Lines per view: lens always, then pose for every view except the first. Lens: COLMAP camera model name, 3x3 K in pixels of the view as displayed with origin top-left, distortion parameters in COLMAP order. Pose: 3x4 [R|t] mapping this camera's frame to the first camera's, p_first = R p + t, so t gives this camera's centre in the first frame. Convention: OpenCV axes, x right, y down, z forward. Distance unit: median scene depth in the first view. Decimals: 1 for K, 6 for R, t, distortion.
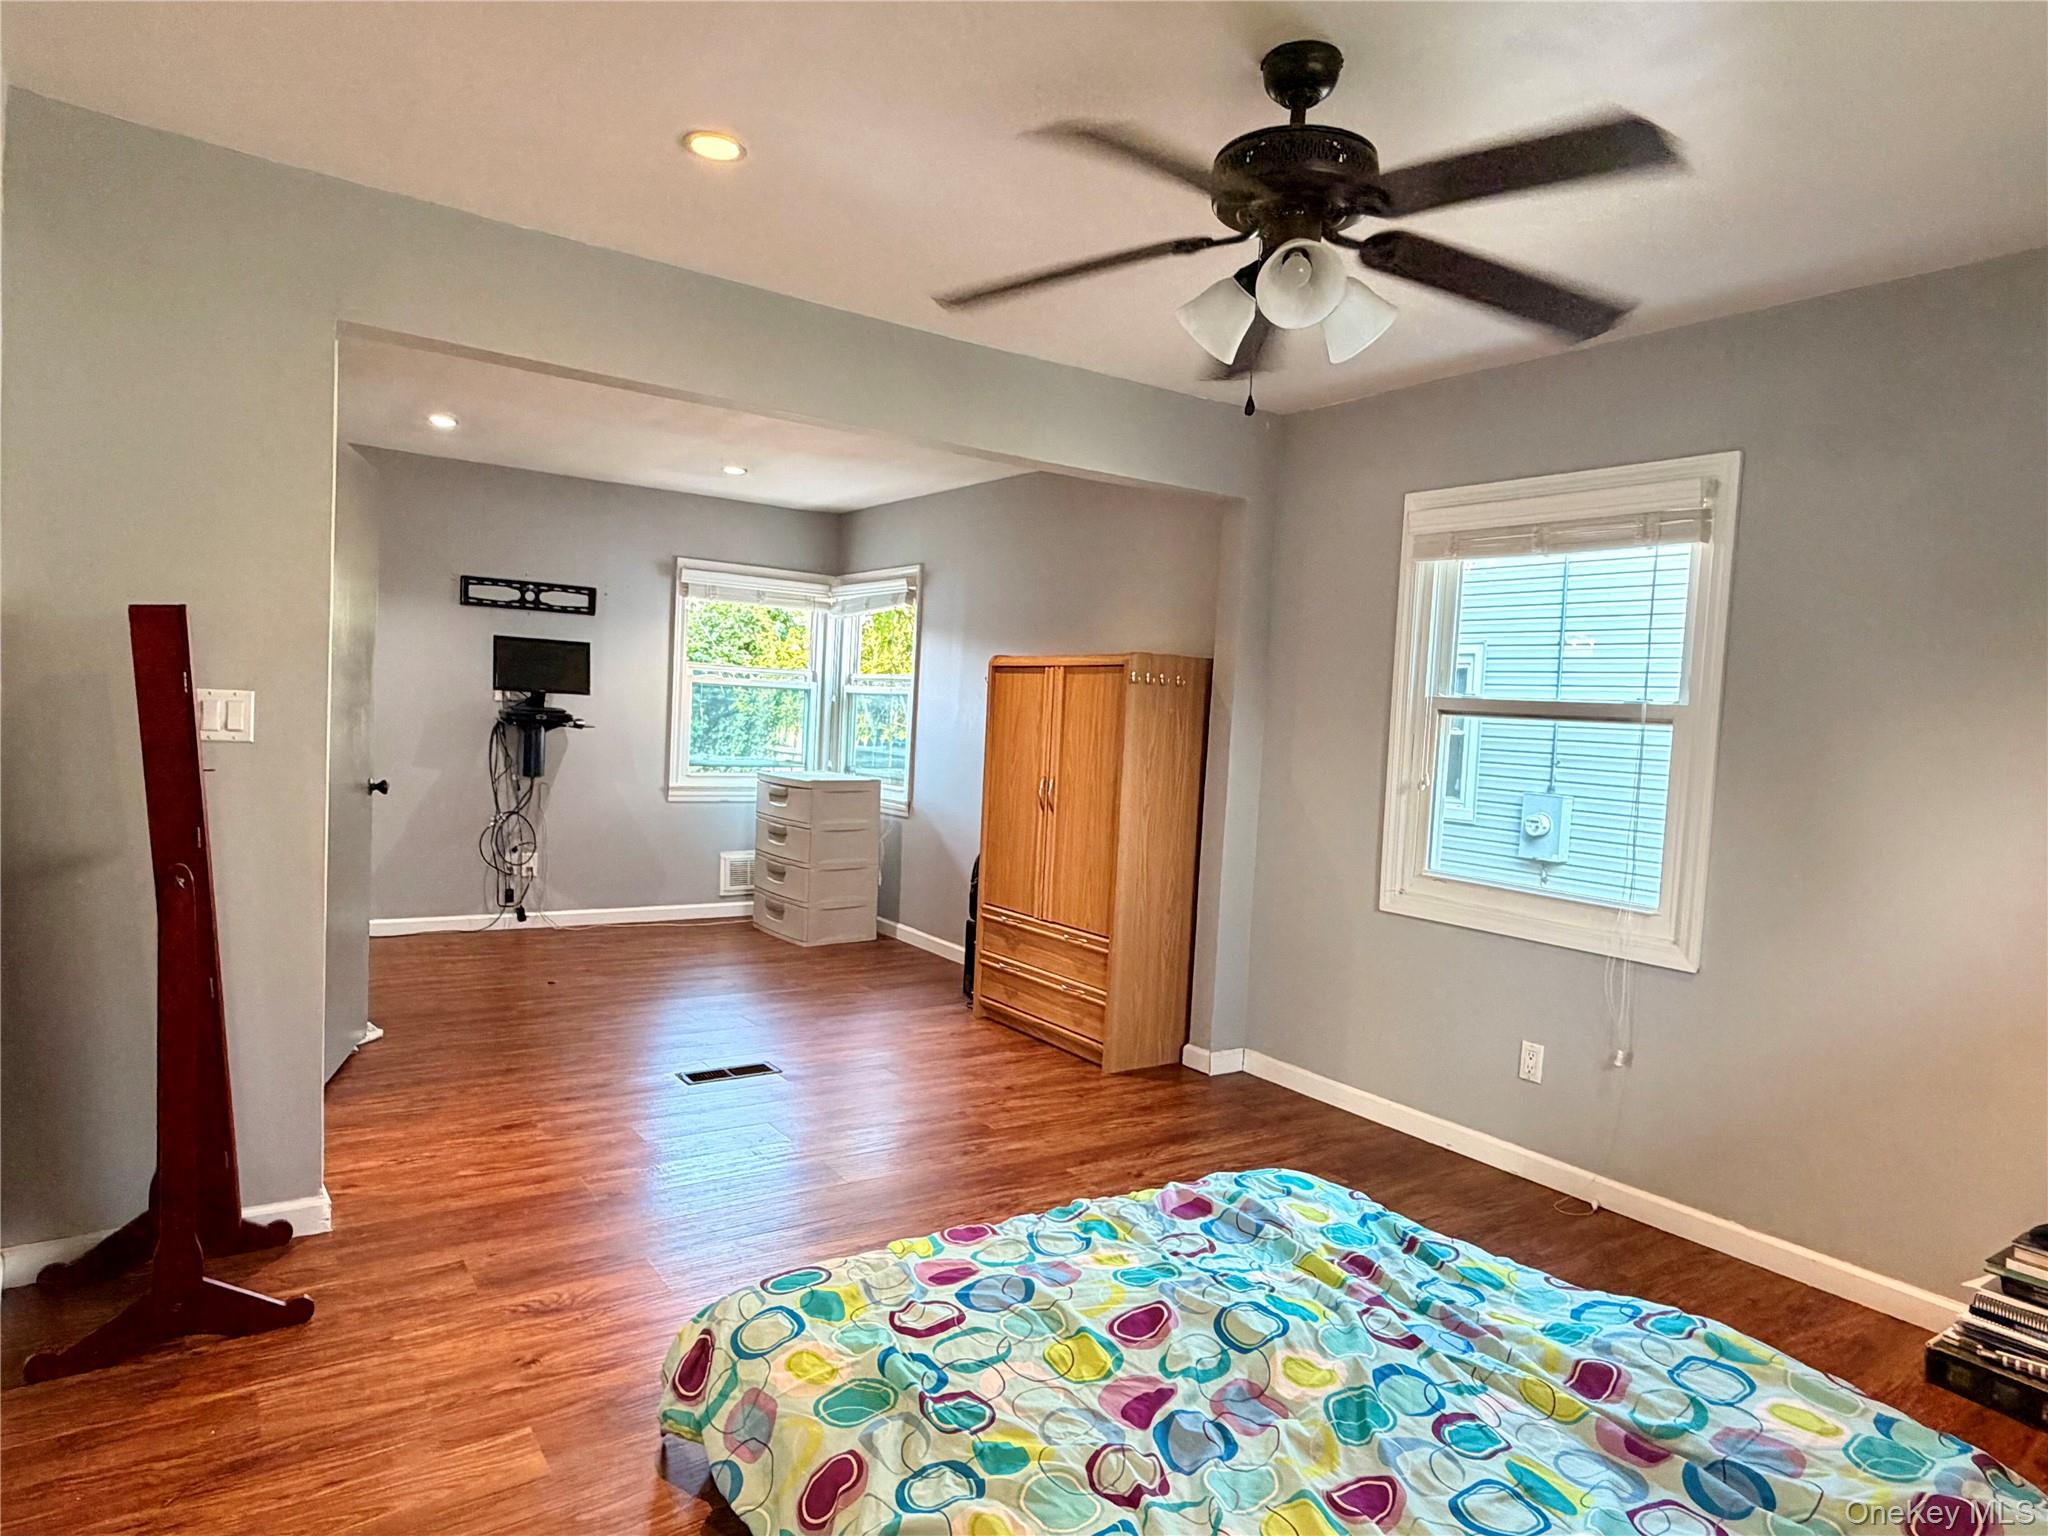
lens RADIAL K [[1204.7, 0, 1024.0], [0, 1204.7, 768.0], [0, 0, 1]] dist [0.000680, -0.000228]
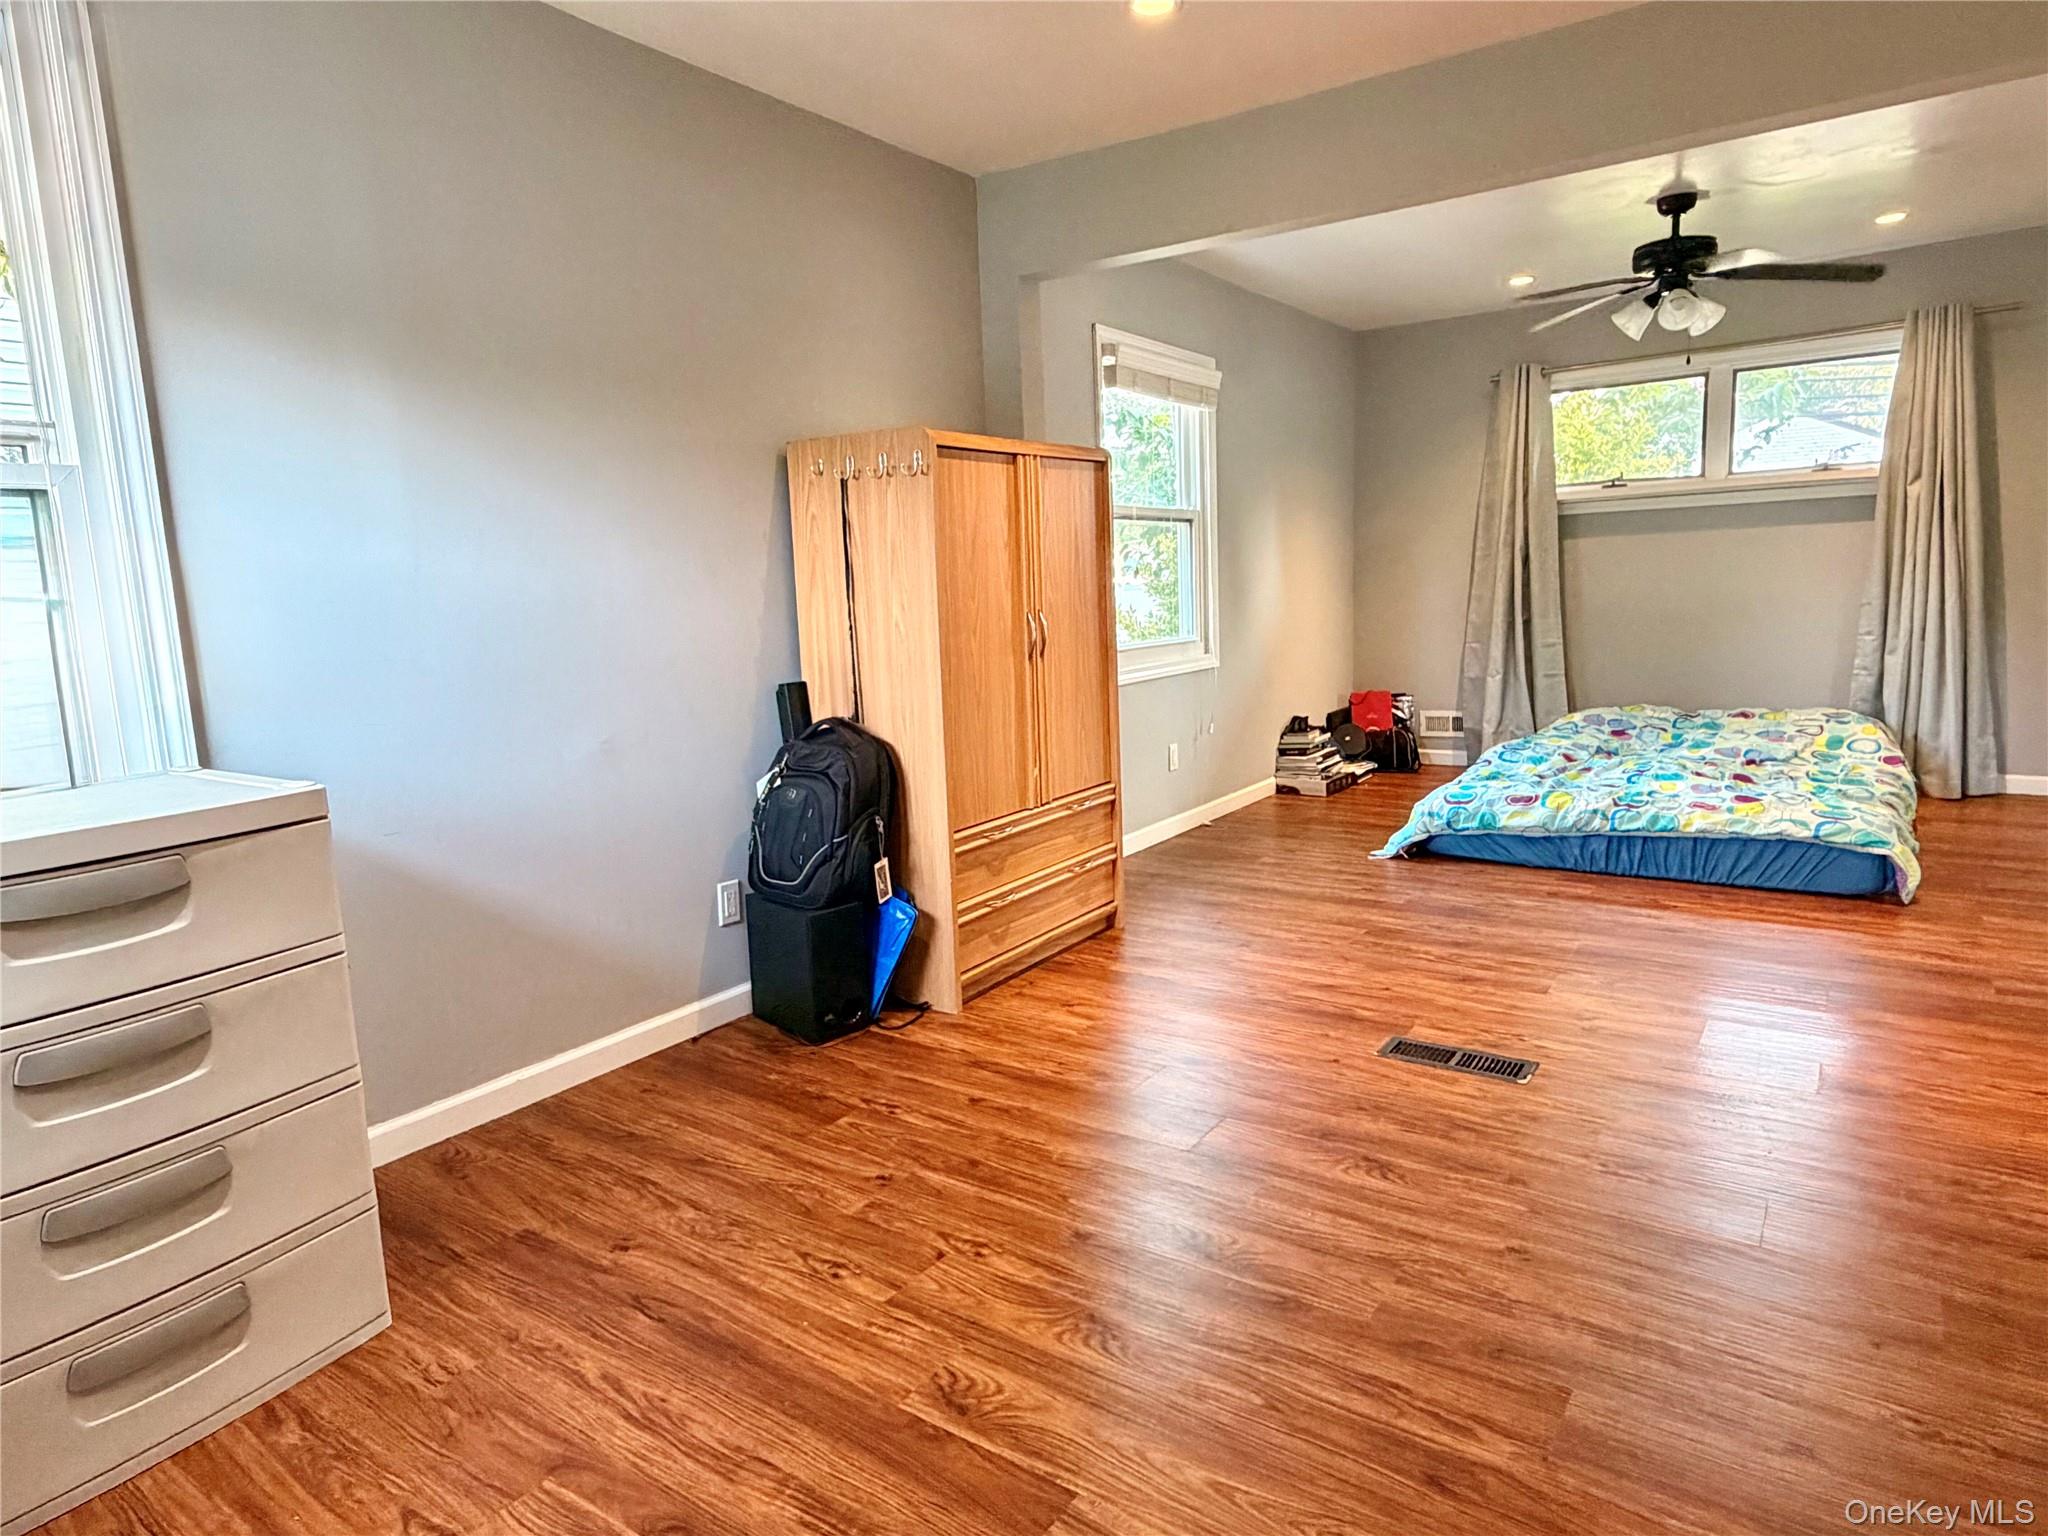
lens RADIAL K [[1204.7, 0, 1024.0], [0, 1204.7, 768.0], [0, 0, 1]] dist [0.000680, -0.000228]
pose [[-0.342252, -0.185086, 0.921199, -0.800536], [0.064300, 0.973495, 0.219482, -0.069488], [-0.937406, 0.134352, -0.321280, 1.519448]]
